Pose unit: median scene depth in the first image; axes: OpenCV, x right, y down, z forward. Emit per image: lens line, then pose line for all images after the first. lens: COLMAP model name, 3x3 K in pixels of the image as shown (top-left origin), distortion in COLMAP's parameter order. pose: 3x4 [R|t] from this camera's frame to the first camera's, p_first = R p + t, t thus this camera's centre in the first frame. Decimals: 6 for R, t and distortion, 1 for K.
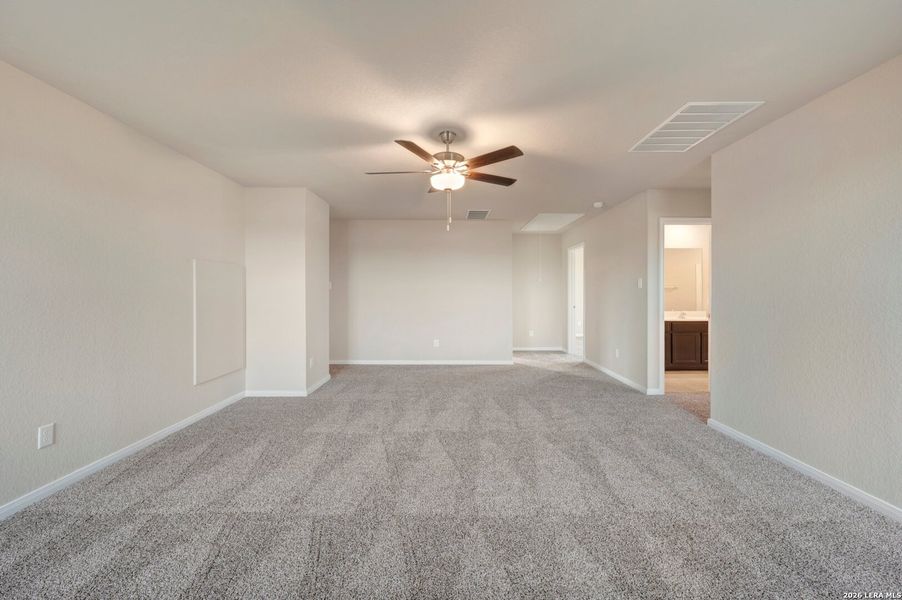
lens RADIAL K [[357.1, 0, 453.3], [0, 357.1, 299.9], [0, 0, 1]] dist [0.000069, -0.000618]
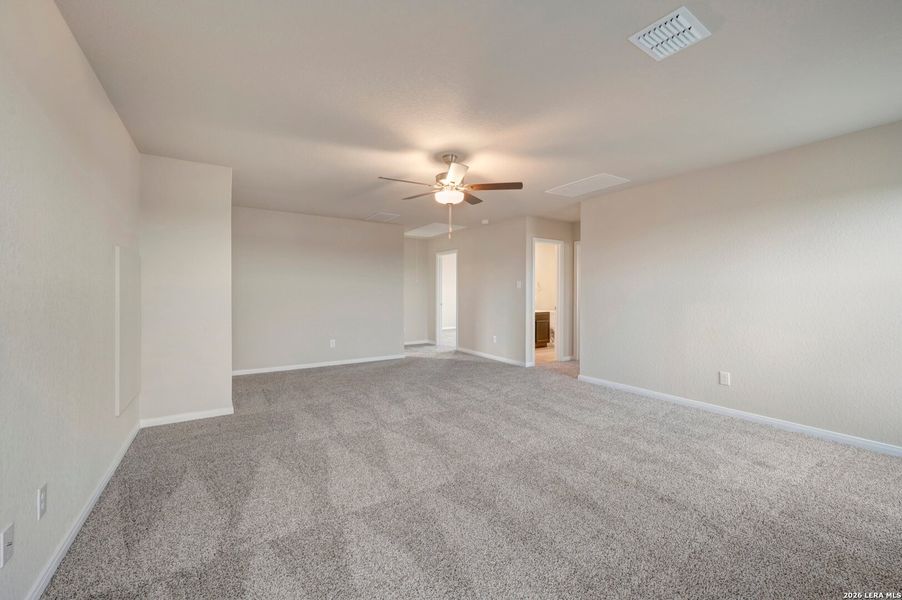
lens RADIAL K [[357.1, 0, 453.3], [0, 357.1, 299.9], [0, 0, 1]] dist [0.000069, -0.000618]
pose [[0.844841, -0.010169, 0.534921, -0.549844], [0.008832, 0.999948, 0.005060, 0.000936], [-0.534945, 0.000450, 0.844887, 0.003391]]
